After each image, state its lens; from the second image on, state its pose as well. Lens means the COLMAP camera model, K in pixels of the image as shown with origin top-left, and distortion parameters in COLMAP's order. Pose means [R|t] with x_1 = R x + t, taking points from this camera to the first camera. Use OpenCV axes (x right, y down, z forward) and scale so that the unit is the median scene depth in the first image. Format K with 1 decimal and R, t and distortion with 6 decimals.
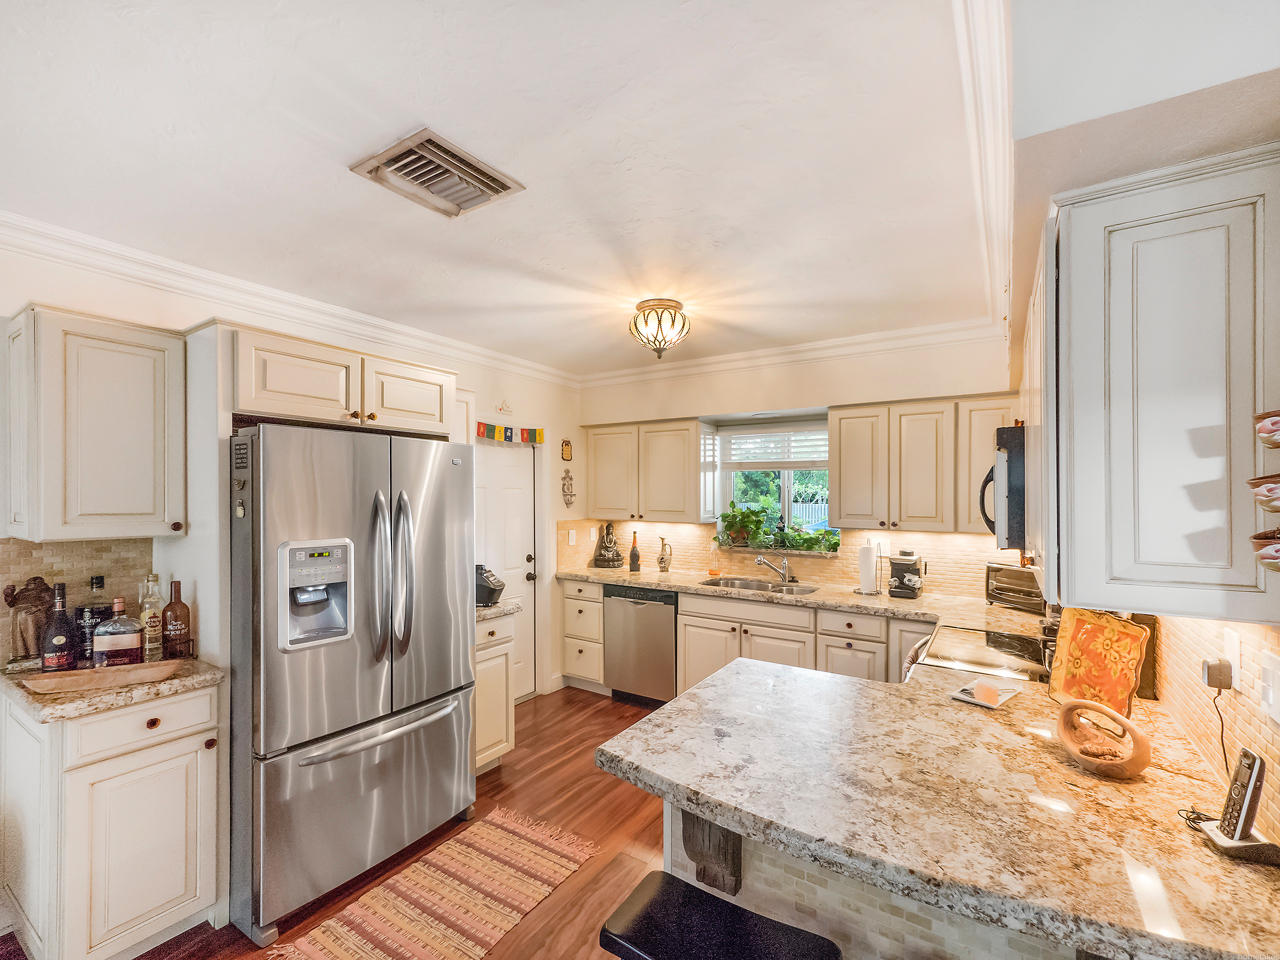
lens RADIAL K [[546.4, 0, 642.3], [0, 546.4, 502.6], [0, 0, 1]] dist [-0.000324, -0.000037]
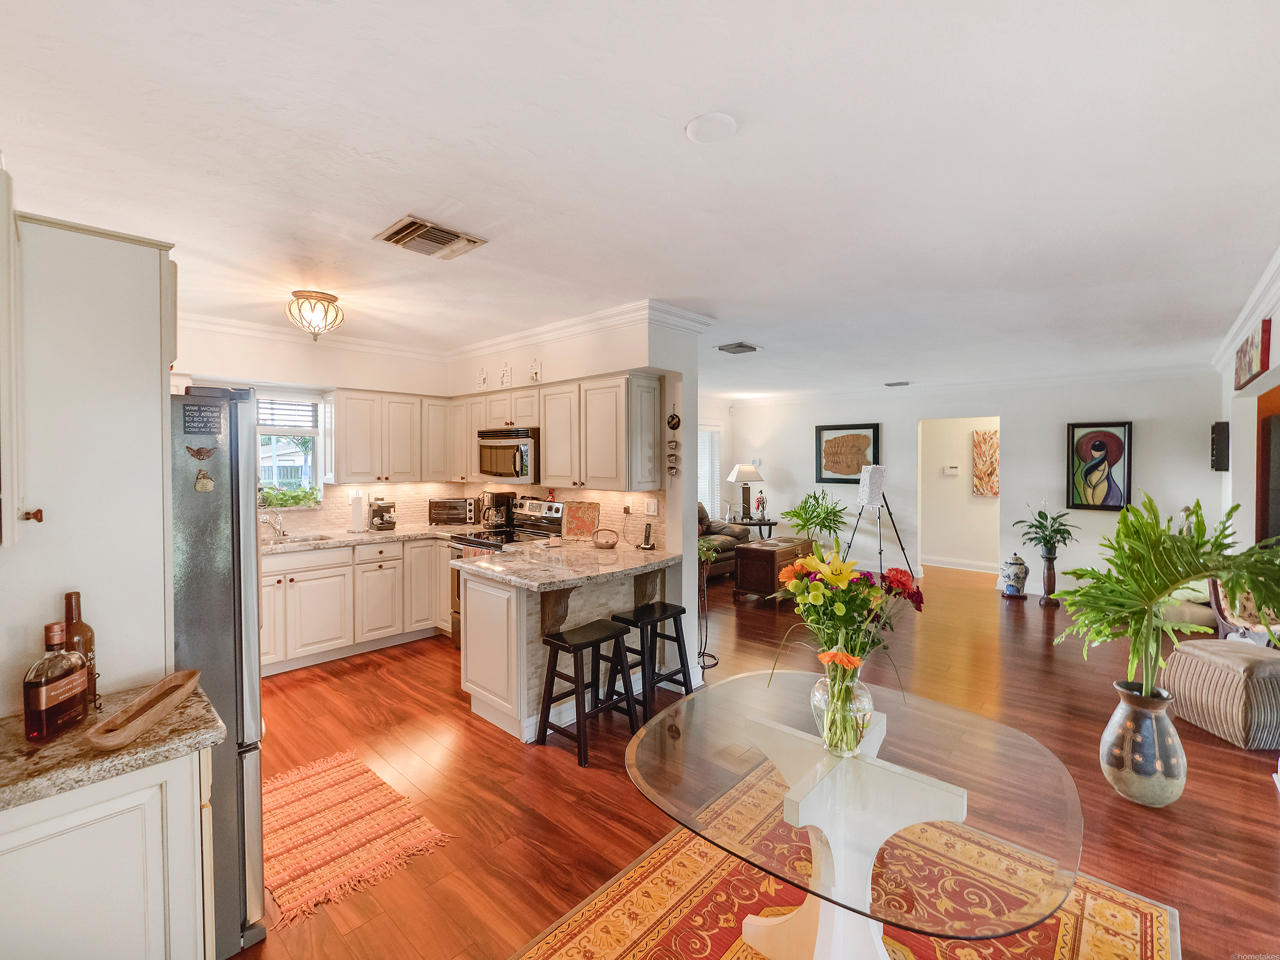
lens RADIAL K [[551.5, 0, 637.0], [0, 551.5, 471.0], [0, 0, 1]] dist [-0.000246, -0.000025]
pose [[0.180163, -0.029401, 0.983197, -0.871279], [0.011764, 0.999546, 0.027734, -0.012262], [-0.983566, 0.006570, 0.180427, 0.106326]]
